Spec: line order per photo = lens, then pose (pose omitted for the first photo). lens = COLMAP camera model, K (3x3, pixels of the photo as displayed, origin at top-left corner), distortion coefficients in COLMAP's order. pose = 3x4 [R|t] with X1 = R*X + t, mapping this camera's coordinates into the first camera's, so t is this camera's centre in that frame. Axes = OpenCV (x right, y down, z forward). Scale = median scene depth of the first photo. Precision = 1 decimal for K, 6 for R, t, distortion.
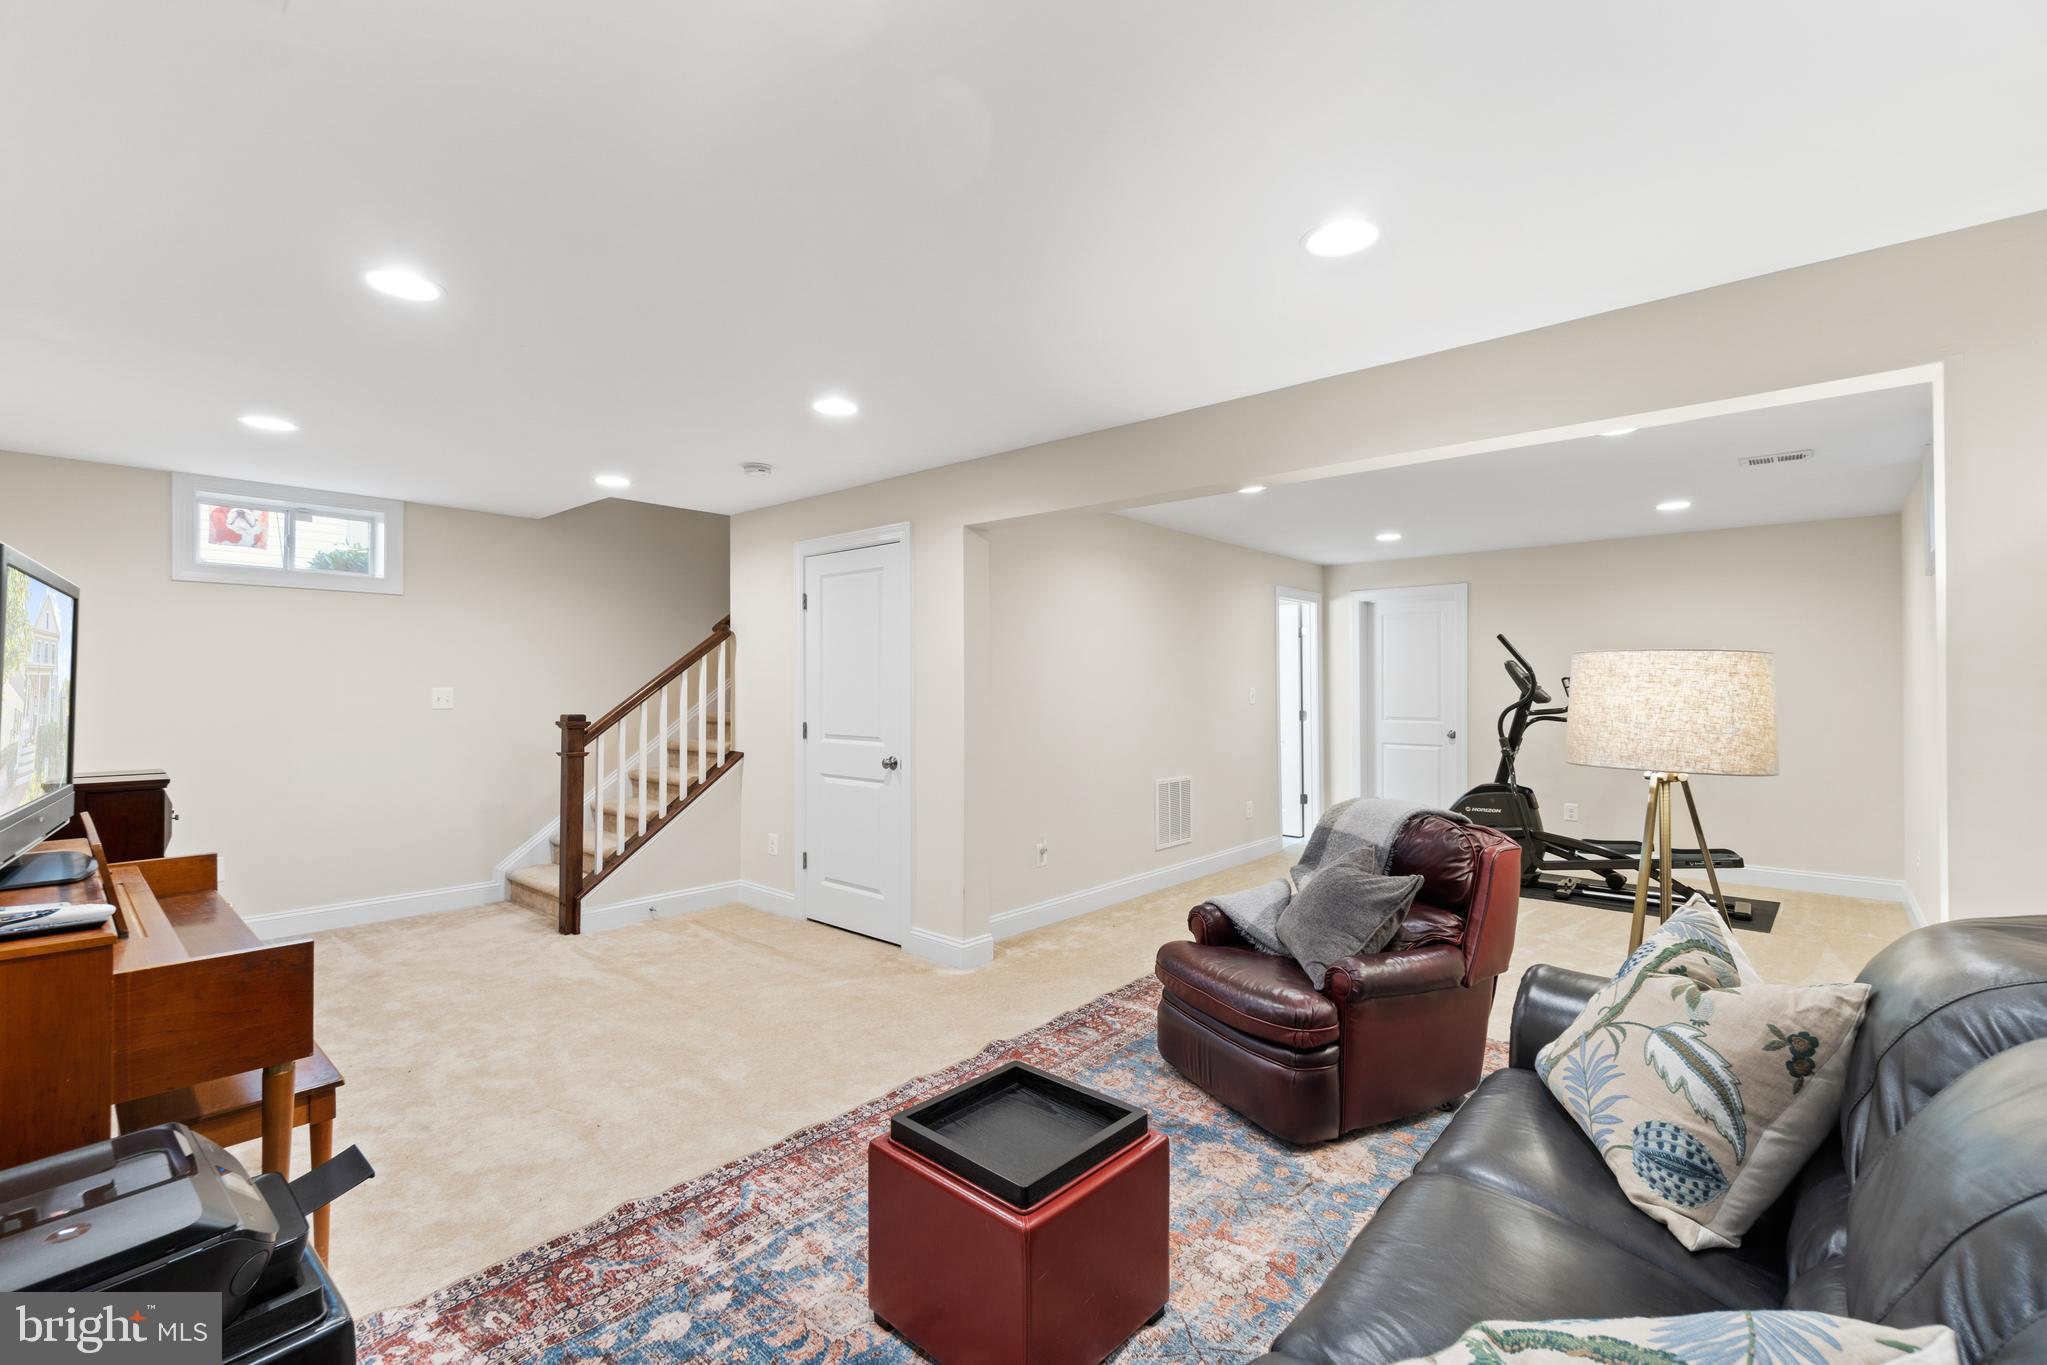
lens RADIAL K [[883.7, 0, 1010.3], [0, 883.7, 653.9], [0, 0, 1]] dist [-0.004727, -0.000367]
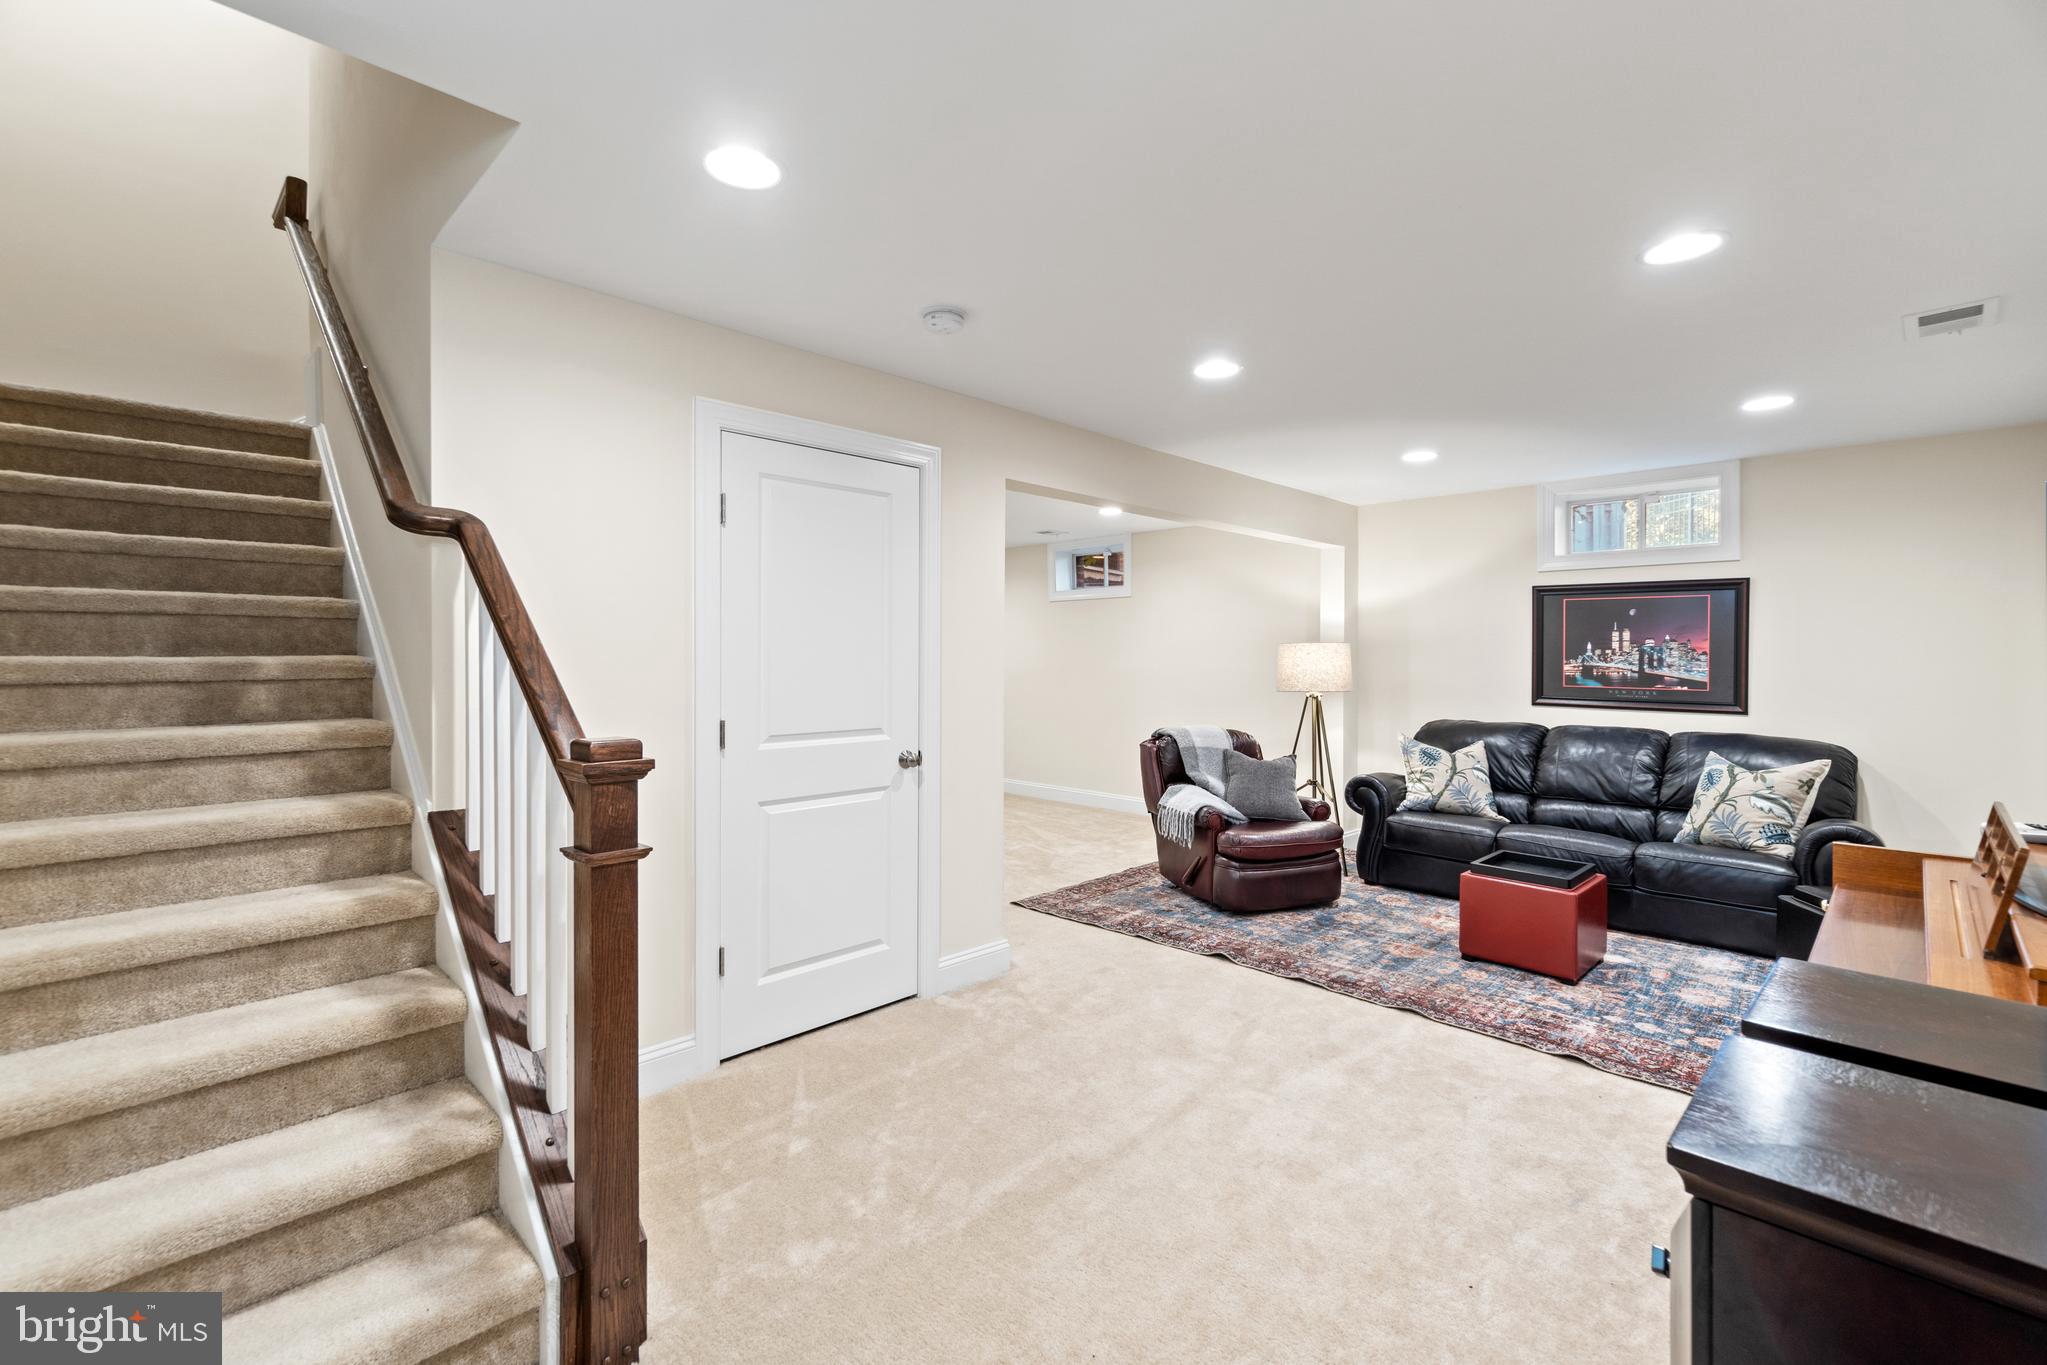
lens RADIAL K [[892.0, 0, 1023.8], [0, 892.0, 641.9], [0, 0, 1]] dist [-0.003319, -0.000264]
pose [[0.053917, 0.013589, 0.998453, -1.974945], [-0.038821, 0.999180, -0.011502, 0.063278], [-0.997791, -0.038140, 0.054400, 1.926181]]
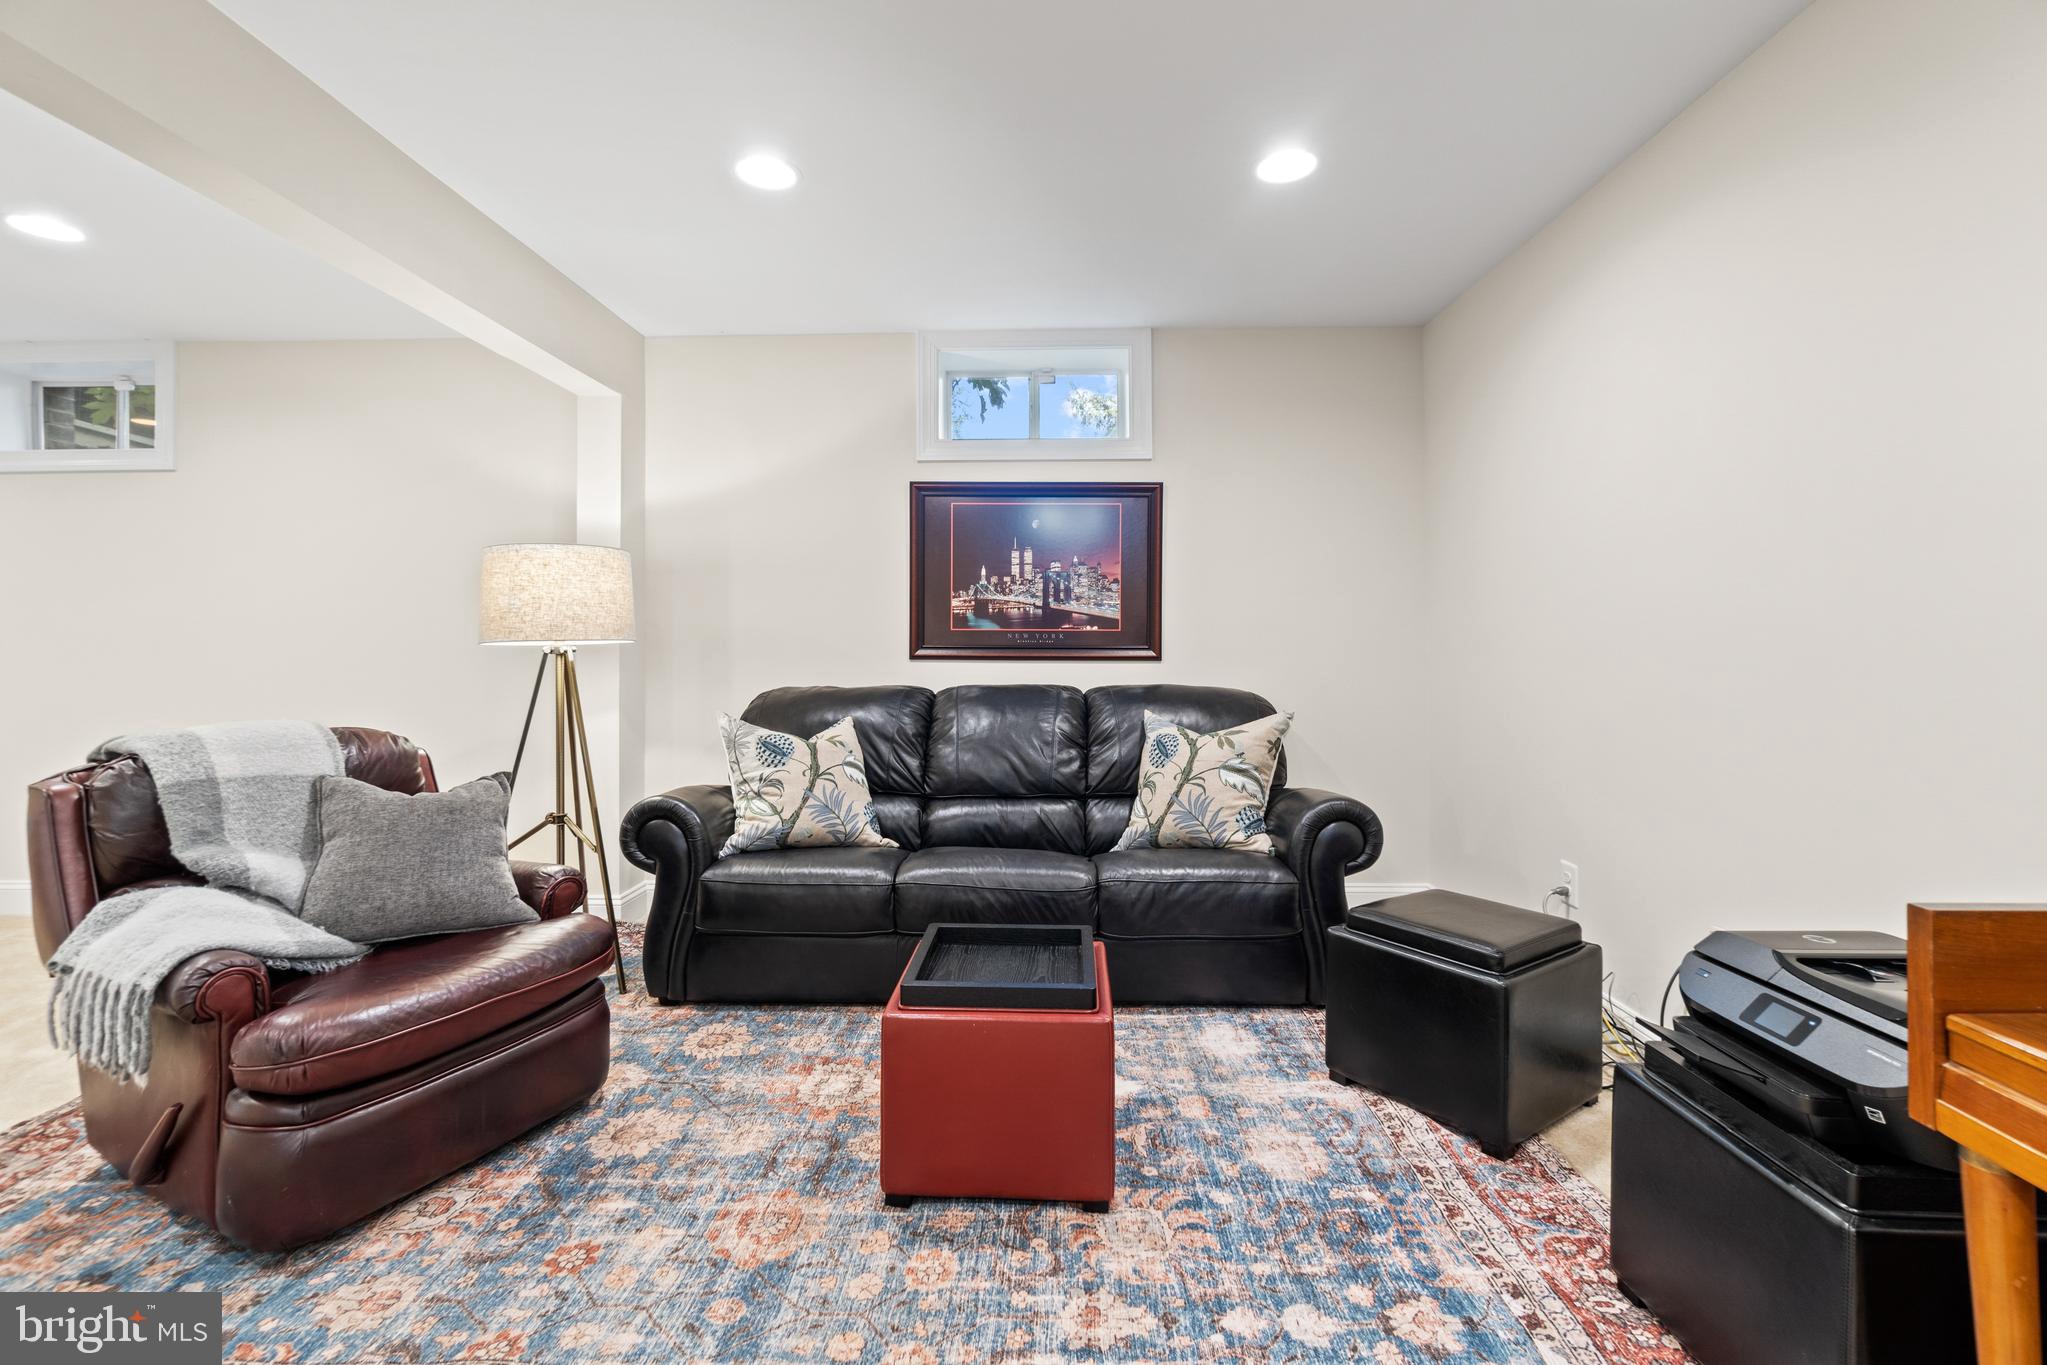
lens RADIAL K [[892.0, 0, 1023.8], [0, 892.0, 641.9], [0, 0, 1]] dist [-0.003319, -0.000264]
pose [[-0.649412, 0.001851, 0.760434, -0.732602], [-0.024009, 0.999449, -0.022936, 0.164052], [-0.760057, -0.033152, -0.649010, 1.533512]]
